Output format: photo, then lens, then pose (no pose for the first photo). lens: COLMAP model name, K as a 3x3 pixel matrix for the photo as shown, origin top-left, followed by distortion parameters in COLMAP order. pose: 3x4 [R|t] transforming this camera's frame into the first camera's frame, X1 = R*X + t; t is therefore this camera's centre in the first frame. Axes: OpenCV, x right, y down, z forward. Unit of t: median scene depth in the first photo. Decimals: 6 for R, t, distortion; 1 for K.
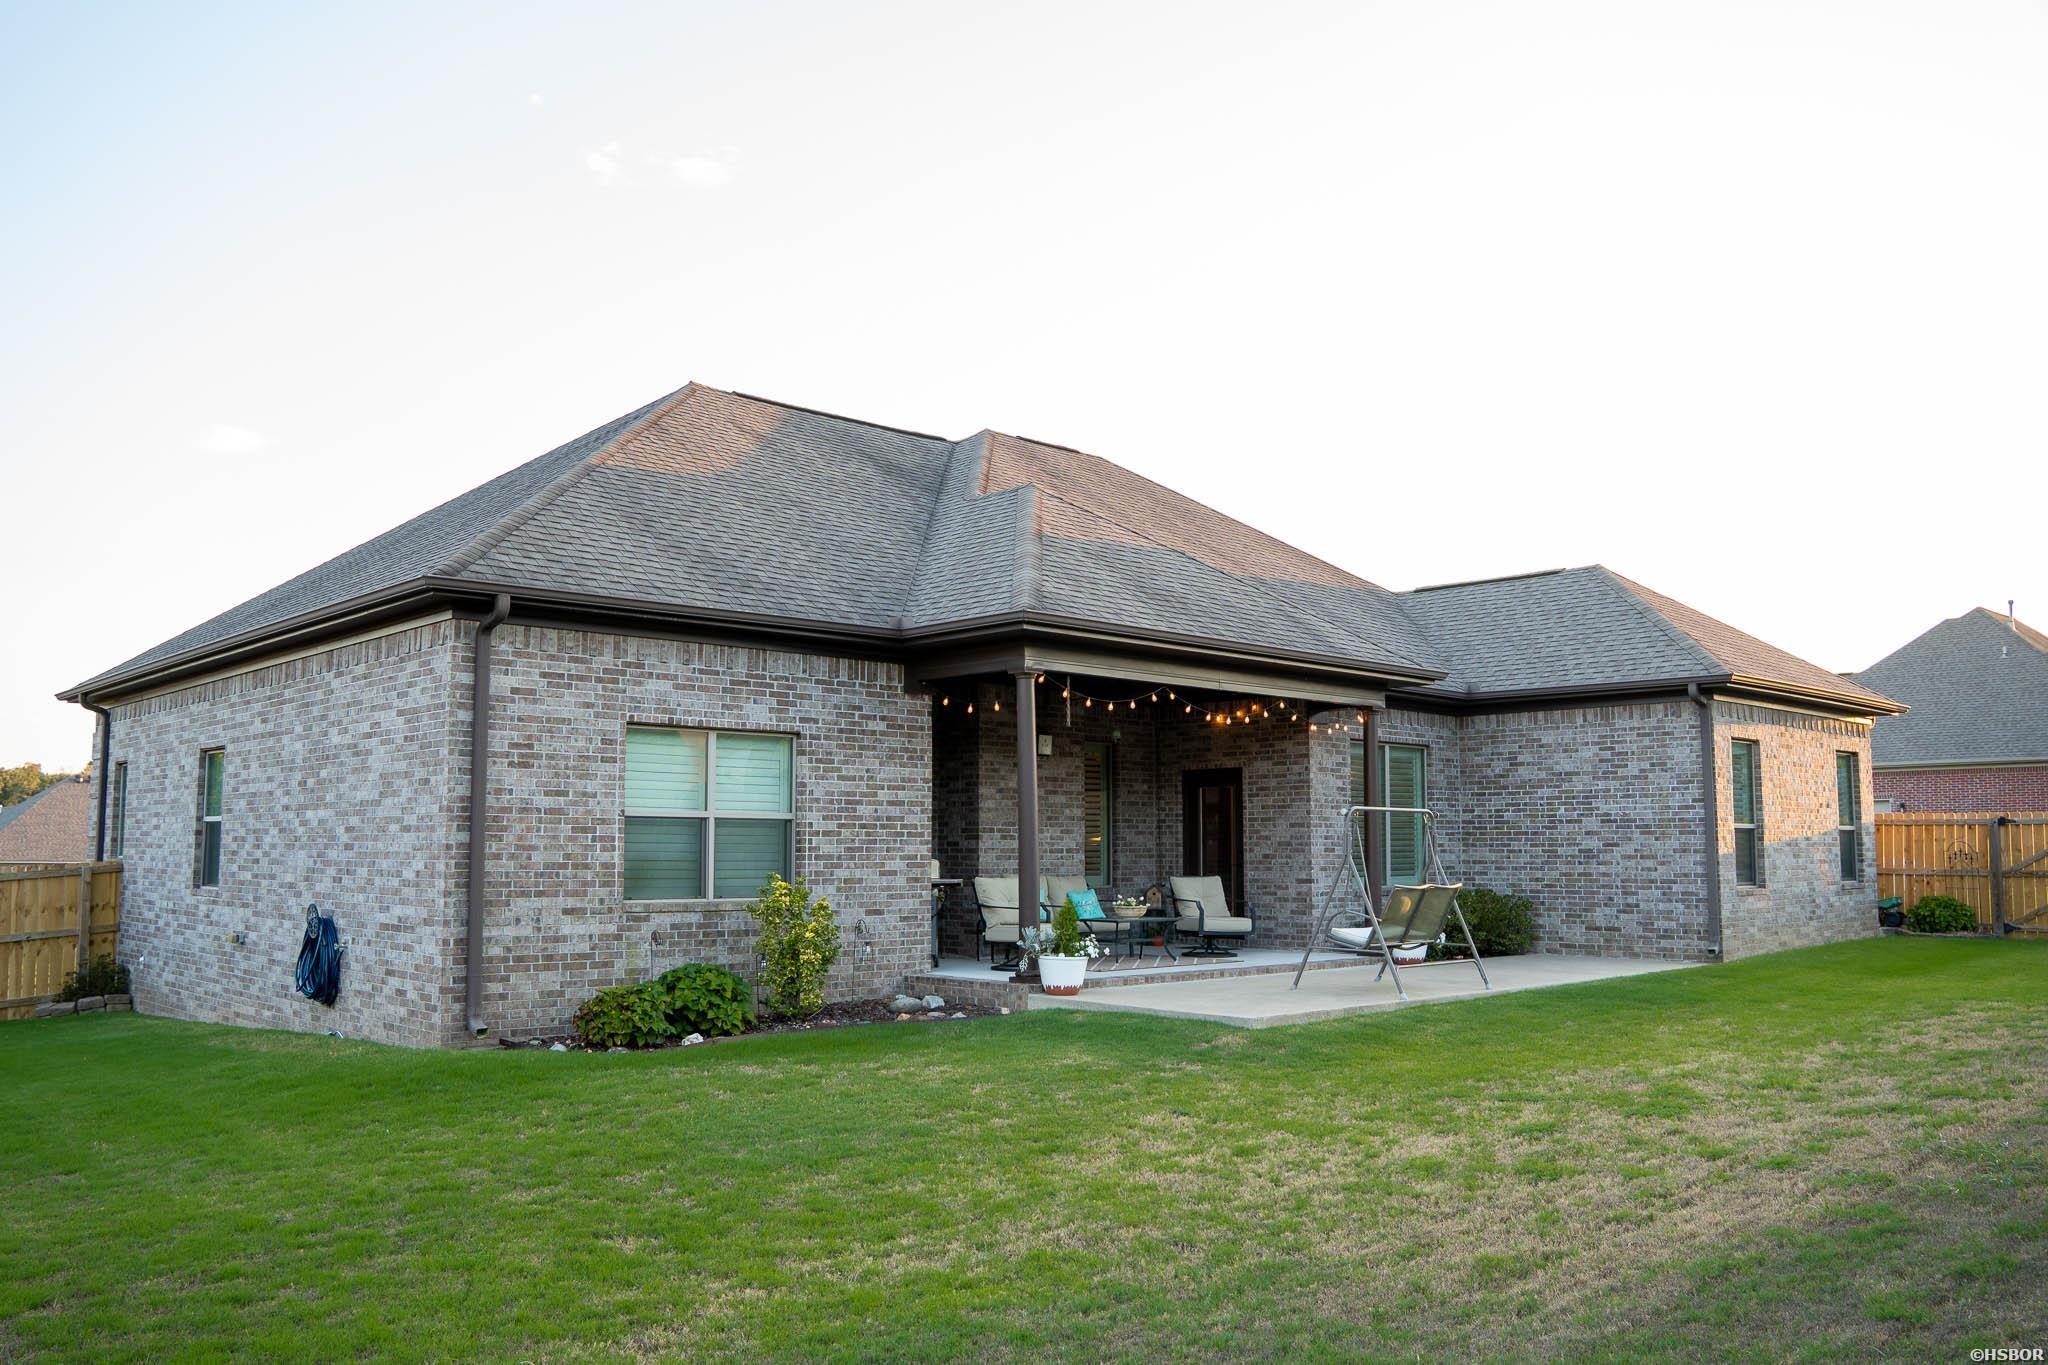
lens RADIAL K [[1539.3, 0, 1018.5], [0, 1539.3, 676.4], [0, 0, 1]] dist [-0.148255, 0.134076]
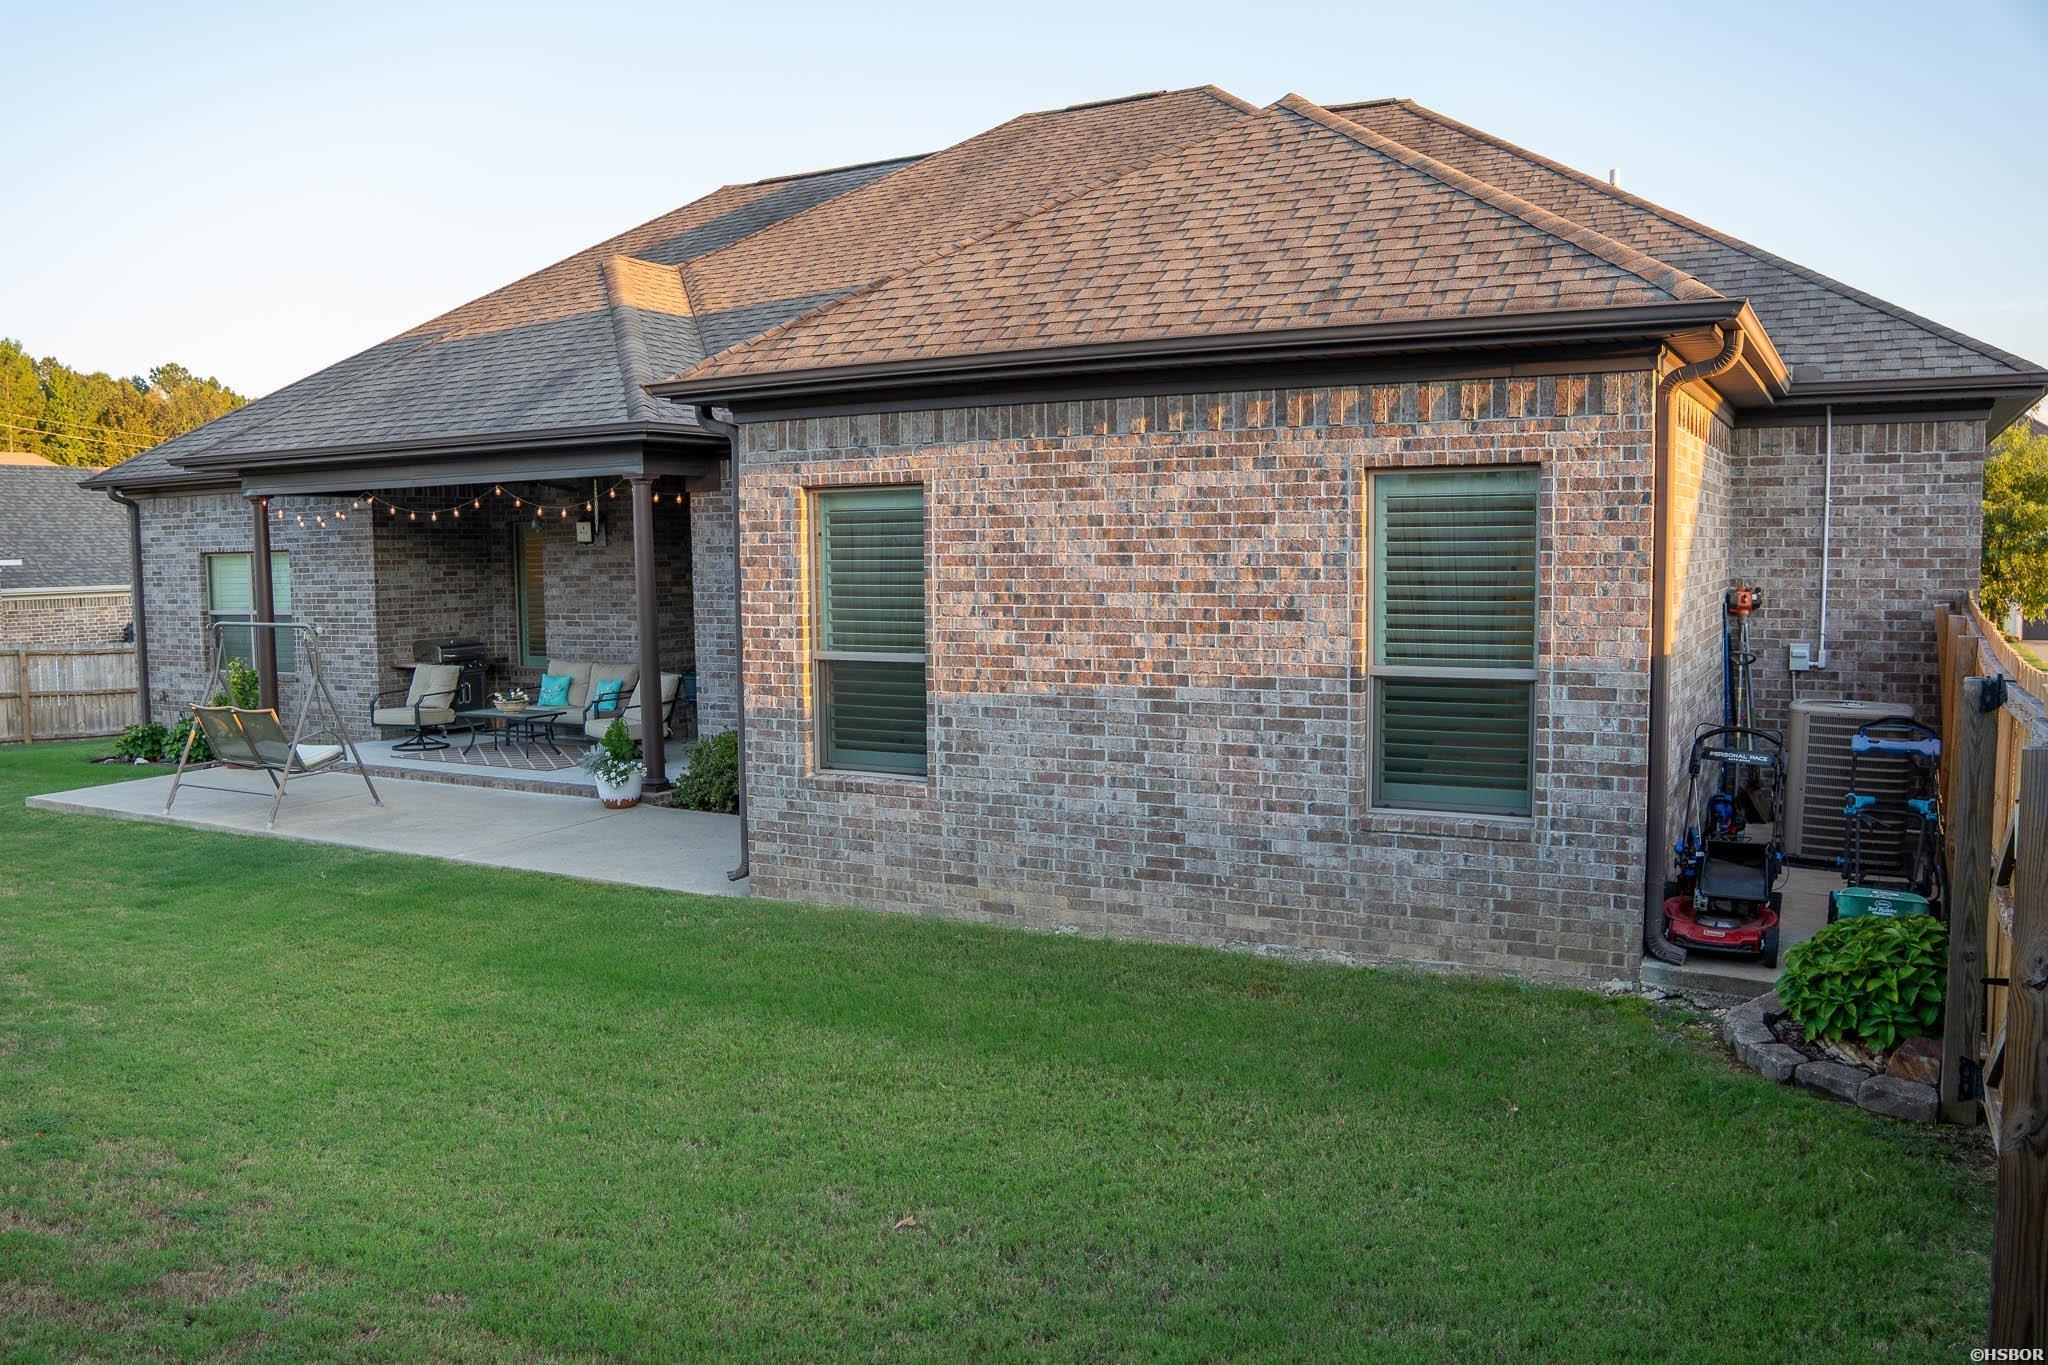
lens RADIAL K [[1539.3, 0, 1018.5], [0, 1539.3, 676.4], [0, 0, 1]] dist [-0.148255, 0.134076]
pose [[0.321530, 0.074863, -0.943935, 1.232696], [0.120631, 0.985509, 0.119251, 0.063206], [0.939184, -0.152211, 0.307839, 1.126242]]
